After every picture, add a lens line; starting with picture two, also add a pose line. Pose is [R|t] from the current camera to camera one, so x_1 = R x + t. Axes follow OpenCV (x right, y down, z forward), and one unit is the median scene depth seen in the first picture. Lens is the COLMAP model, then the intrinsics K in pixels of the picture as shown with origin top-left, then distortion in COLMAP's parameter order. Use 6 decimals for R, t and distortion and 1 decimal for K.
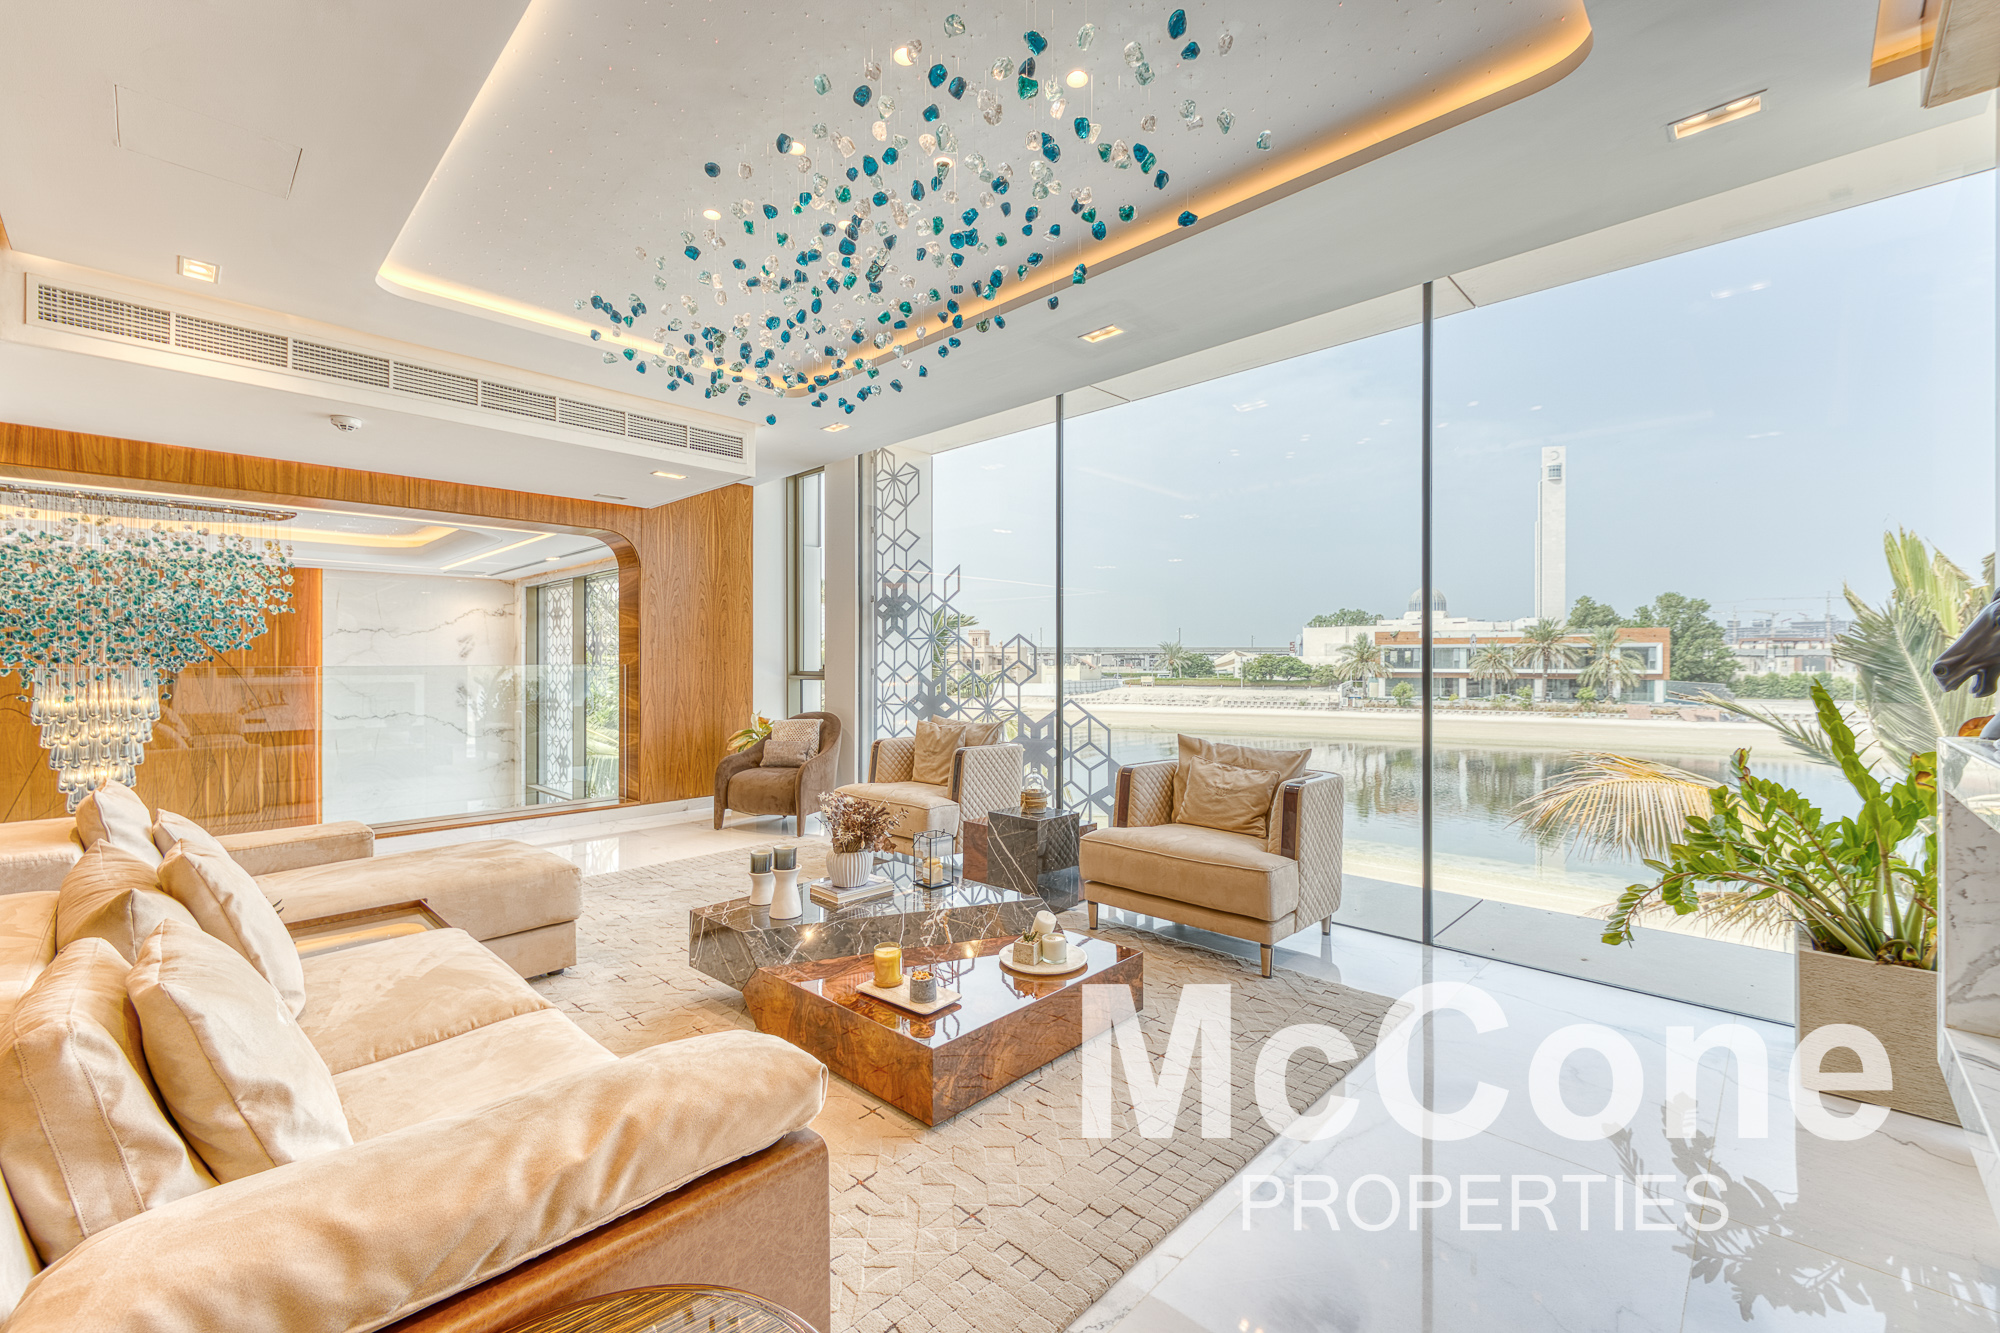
lens RADIAL K [[812.9, 0, 980.1], [0, 812.9, 664.3], [0, 0, 1]] dist [0.014242, -0.002334]
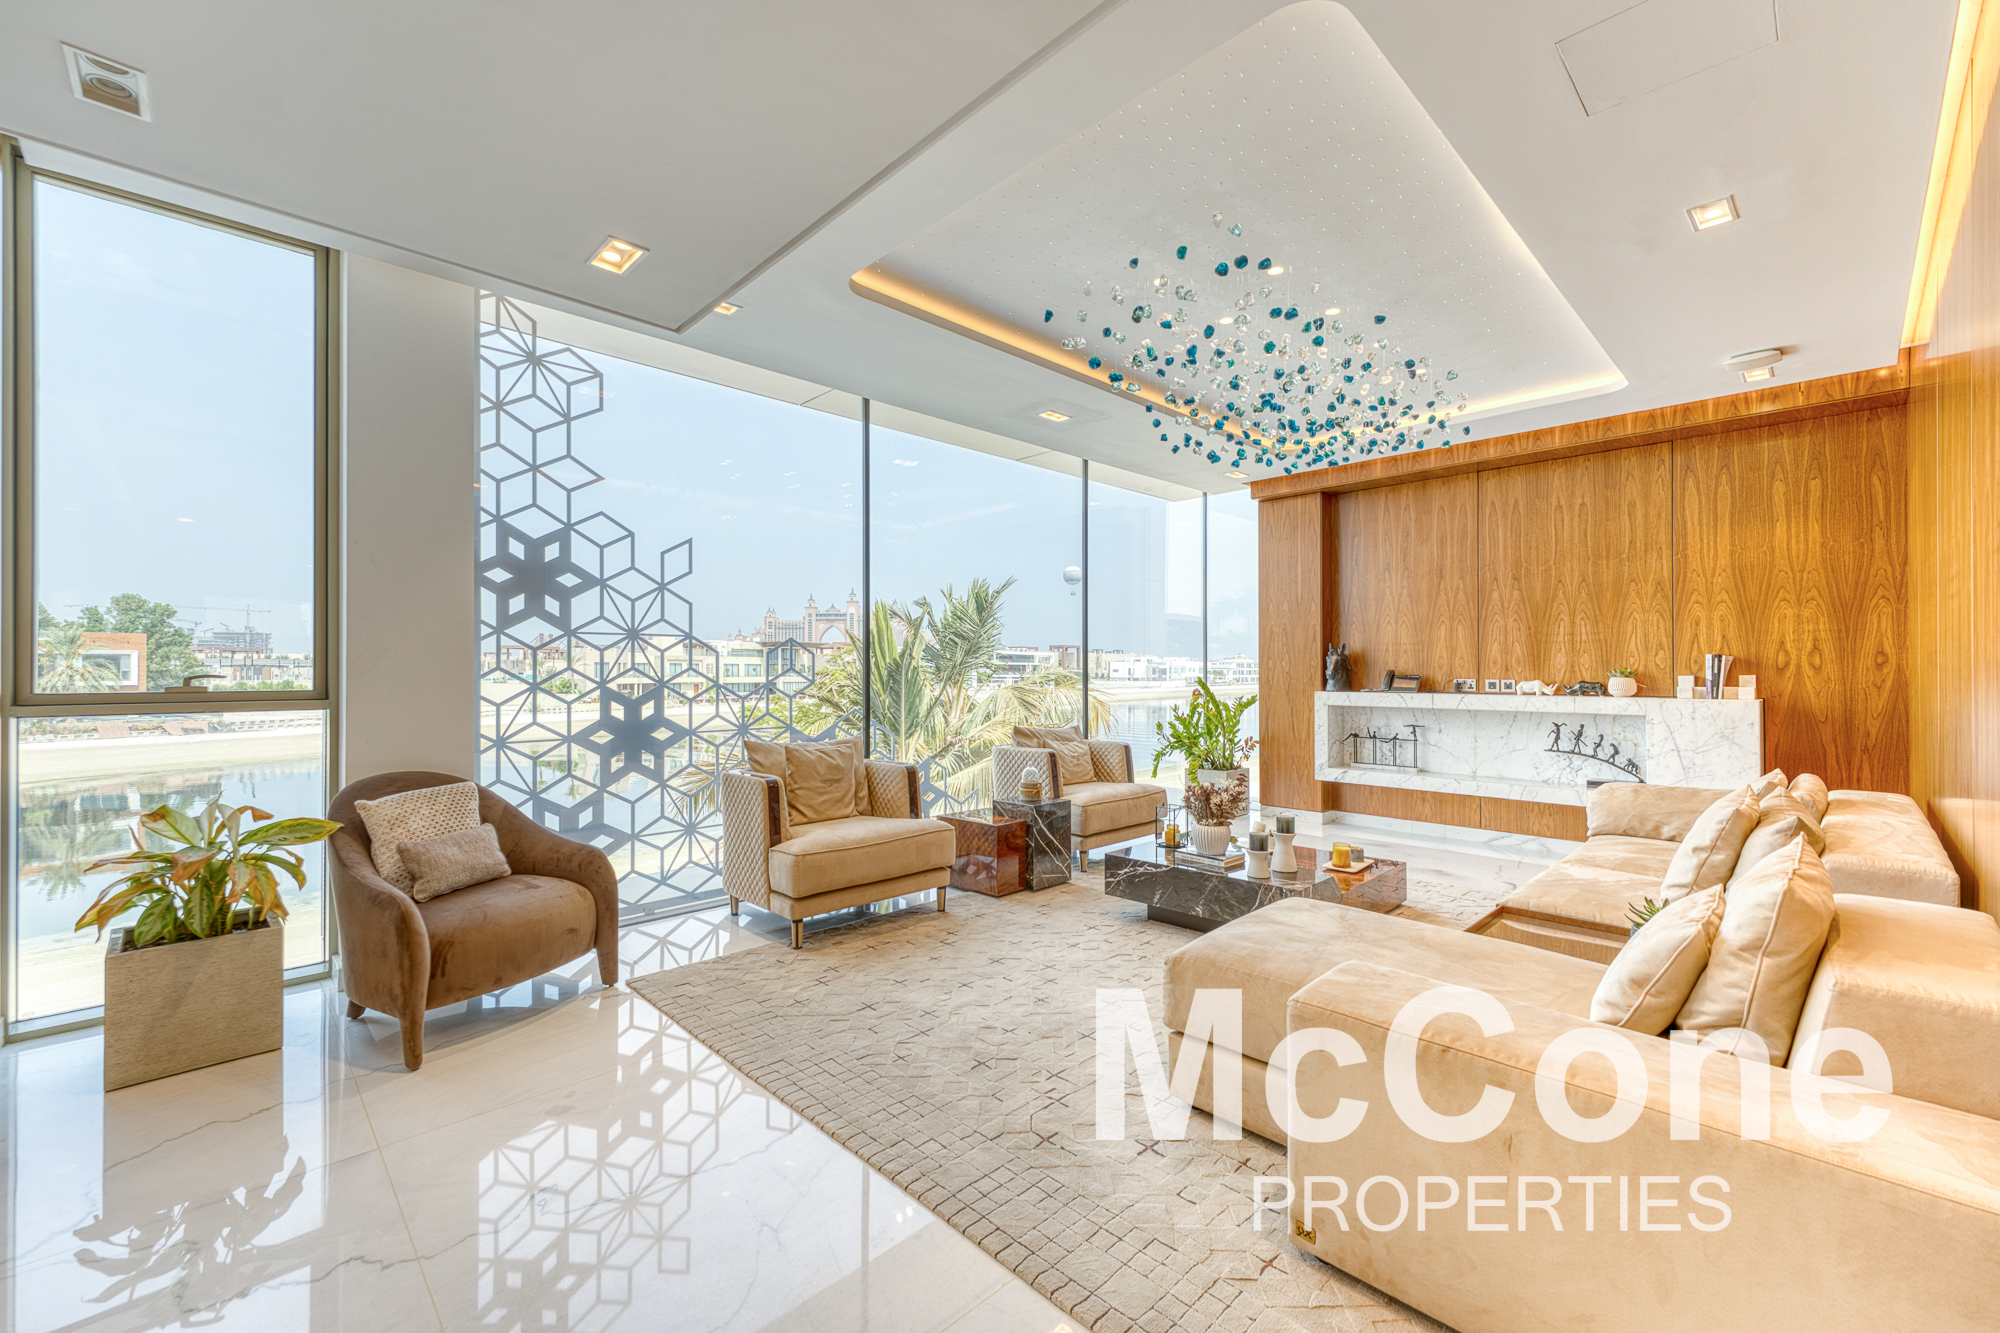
lens RADIAL K [[812.9, 0, 996.8], [0, 812.9, 665.7], [0, 0, 1]] dist [0.014242, -0.002334]
pose [[0.028491, 0.003464, 0.999588, -0.676456], [0.006681, 0.999971, -0.003655, -0.001629], [-0.999572, 0.006783, 0.028467, 0.633468]]
